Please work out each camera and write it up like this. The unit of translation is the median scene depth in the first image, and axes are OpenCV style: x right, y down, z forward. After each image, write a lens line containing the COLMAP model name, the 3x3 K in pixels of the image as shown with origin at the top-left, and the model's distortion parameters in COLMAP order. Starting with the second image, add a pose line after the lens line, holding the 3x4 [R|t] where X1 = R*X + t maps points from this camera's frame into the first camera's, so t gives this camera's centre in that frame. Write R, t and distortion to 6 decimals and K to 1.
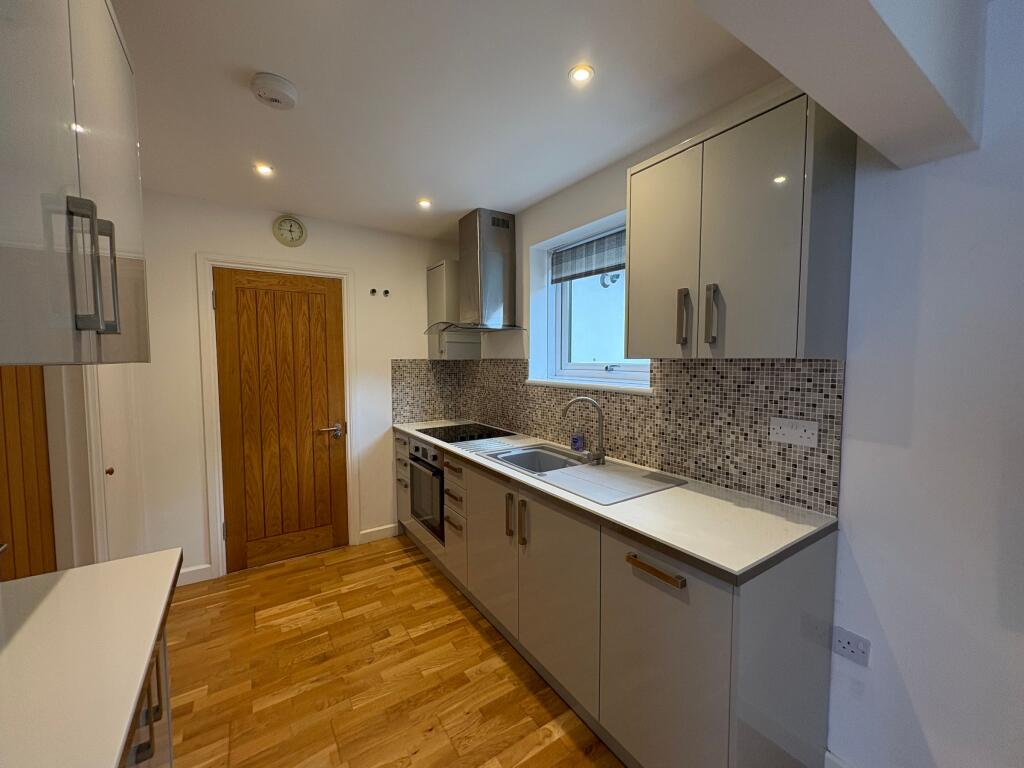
lens RADIAL K [[410.0, 0, 514.9], [0, 410.0, 384.8], [0, 0, 1]] dist [-0.001272, -0.000003]
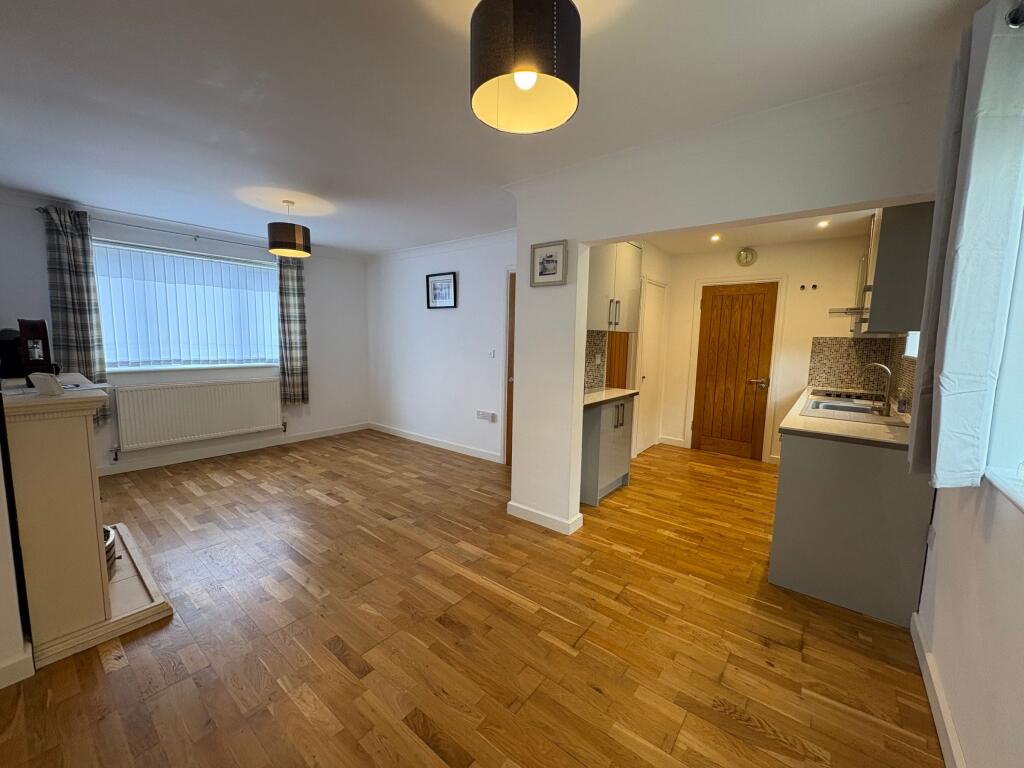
lens RADIAL K [[410.0, 0, 514.9], [0, 410.0, 384.8], [0, 0, 1]] dist [-0.001272, -0.000003]
pose [[0.317076, 0.117364, -0.941110, 0.956359], [-0.082583, 0.991961, 0.095881, 0.064085], [0.944798, 0.047318, 0.324219, -0.484348]]
